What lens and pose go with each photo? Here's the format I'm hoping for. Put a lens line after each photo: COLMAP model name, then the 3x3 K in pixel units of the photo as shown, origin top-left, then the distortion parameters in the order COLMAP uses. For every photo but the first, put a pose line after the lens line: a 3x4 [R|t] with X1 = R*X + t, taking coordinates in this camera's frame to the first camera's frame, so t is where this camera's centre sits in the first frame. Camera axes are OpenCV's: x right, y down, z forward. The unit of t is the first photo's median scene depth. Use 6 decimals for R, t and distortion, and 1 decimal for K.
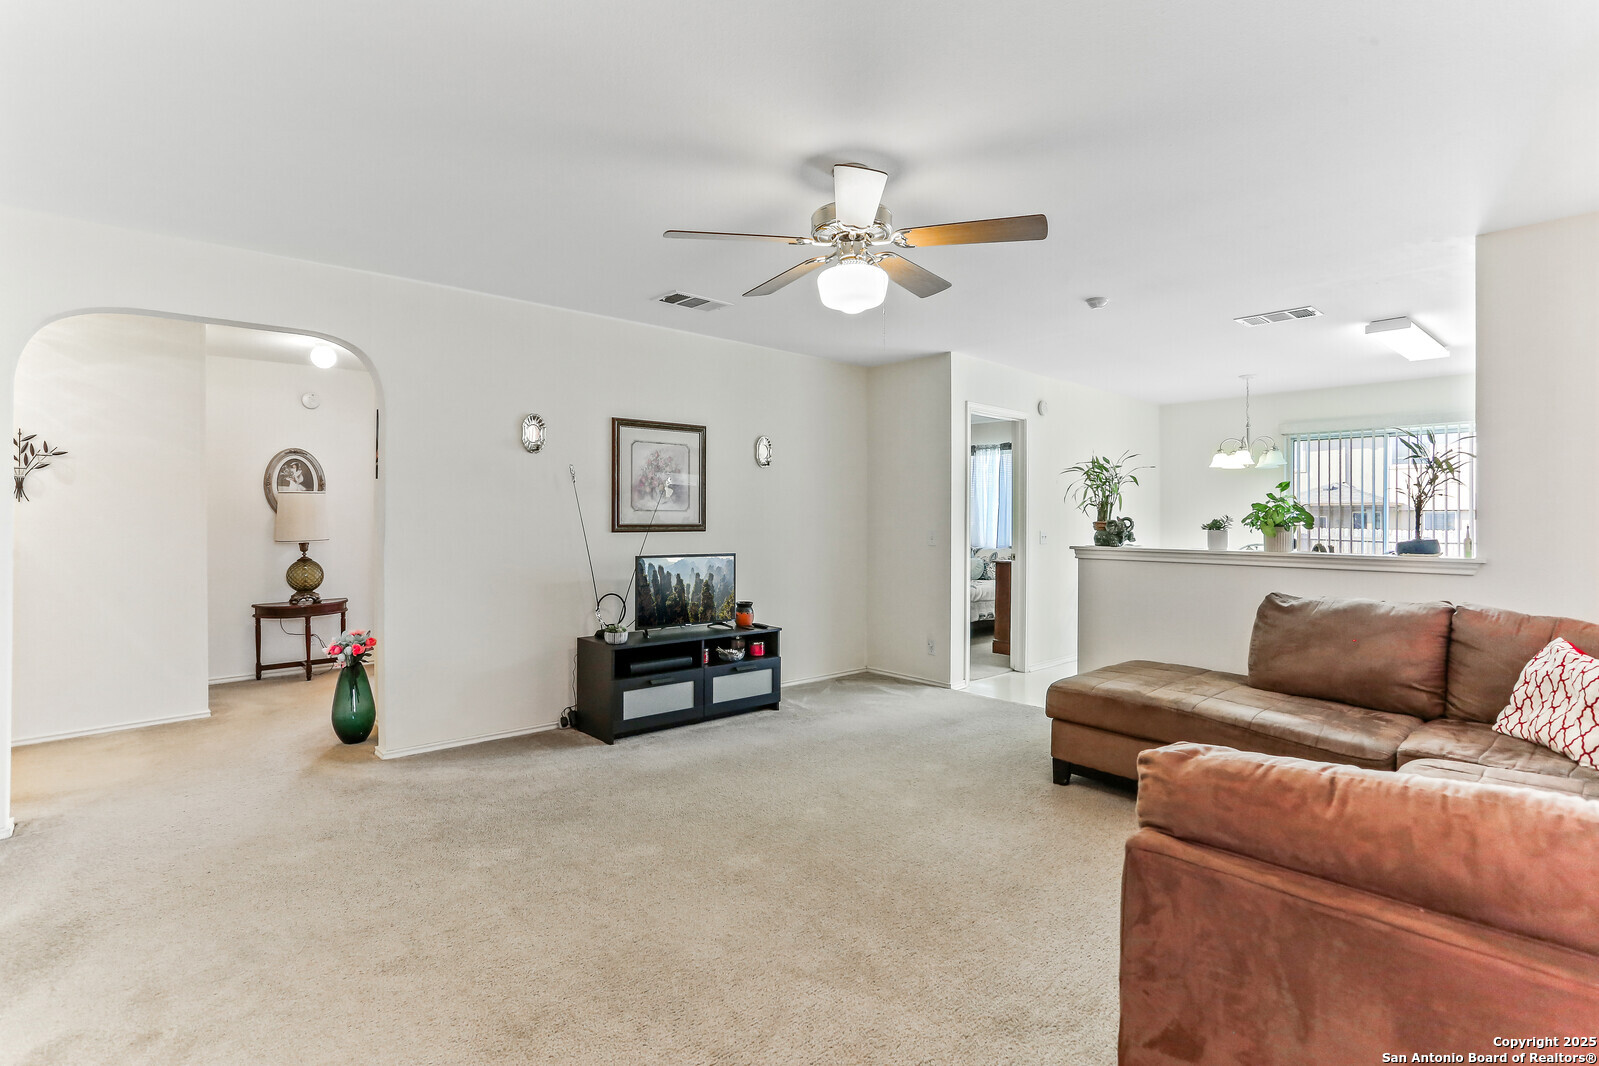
lens RADIAL K [[782.2, 0, 797.2], [0, 782.2, 514.2], [0, 0, 1]] dist [-0.000069, -0.000007]
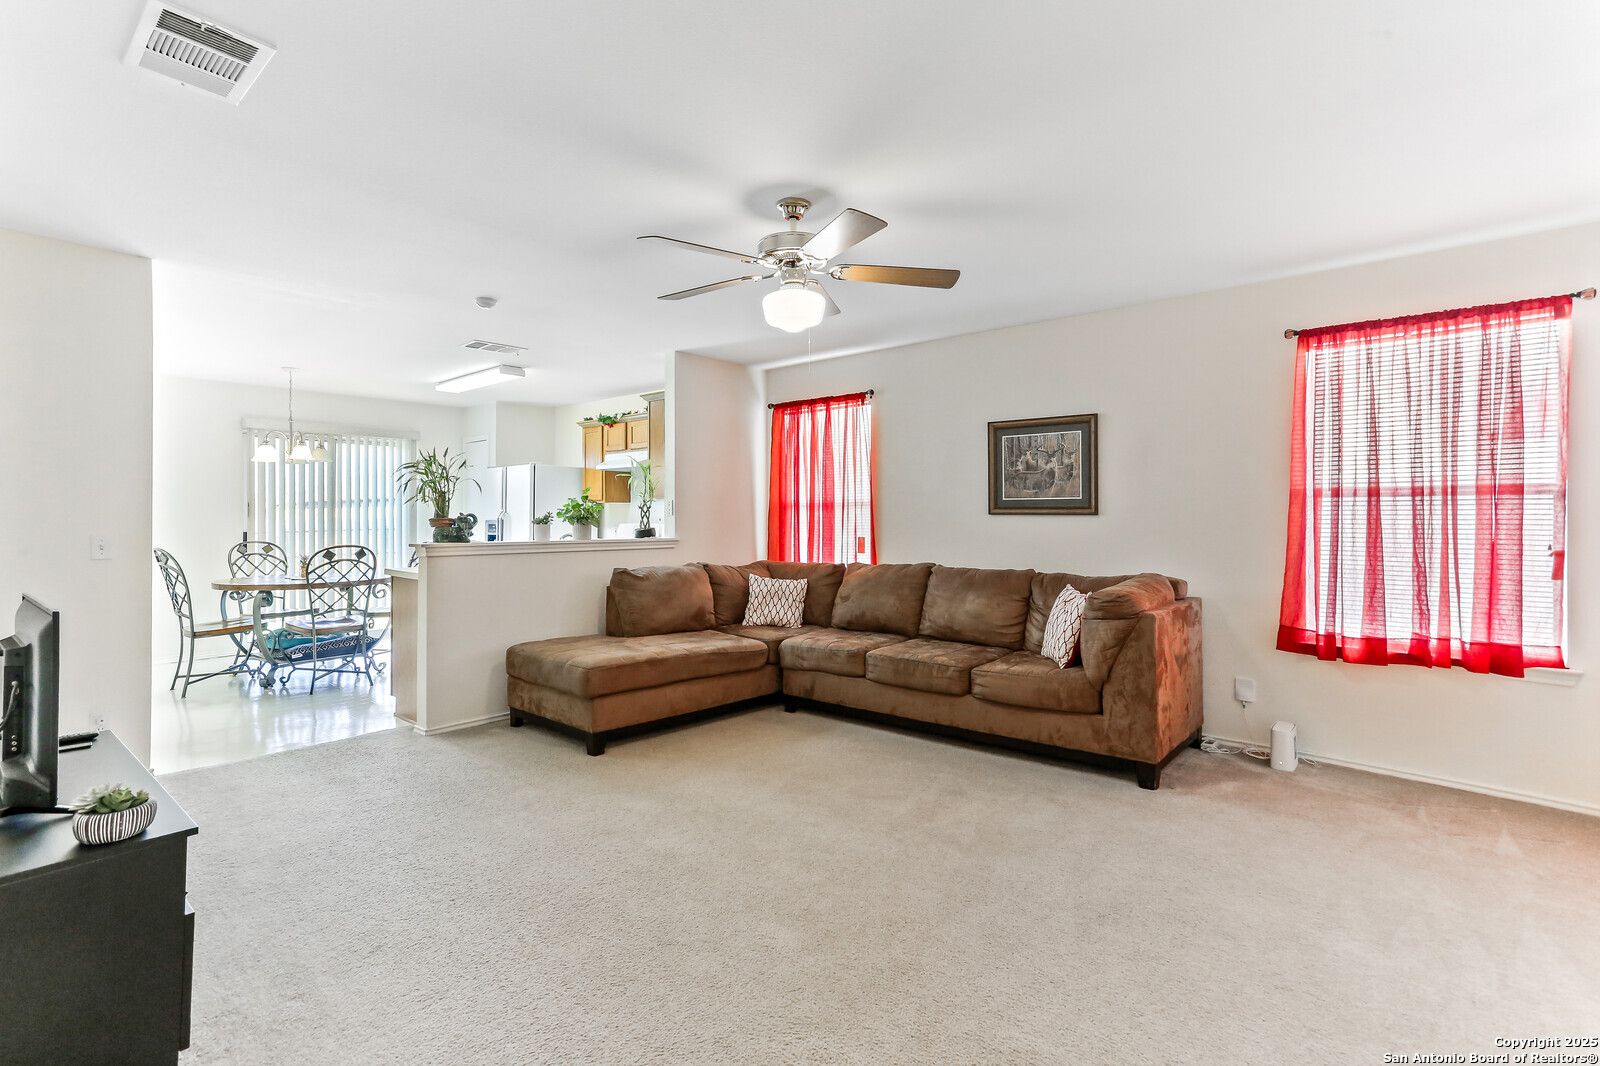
lens RADIAL K [[782.7, 0, 797.7], [0, 782.7, 514.2], [0, 0, 1]] dist [-0.000069, -0.000007]
pose [[-0.106202, 0.002389, 0.994342, -0.791814], [-0.000518, 0.999997, -0.002458, 0.008526], [-0.994344, -0.000776, -0.106200, 0.836933]]
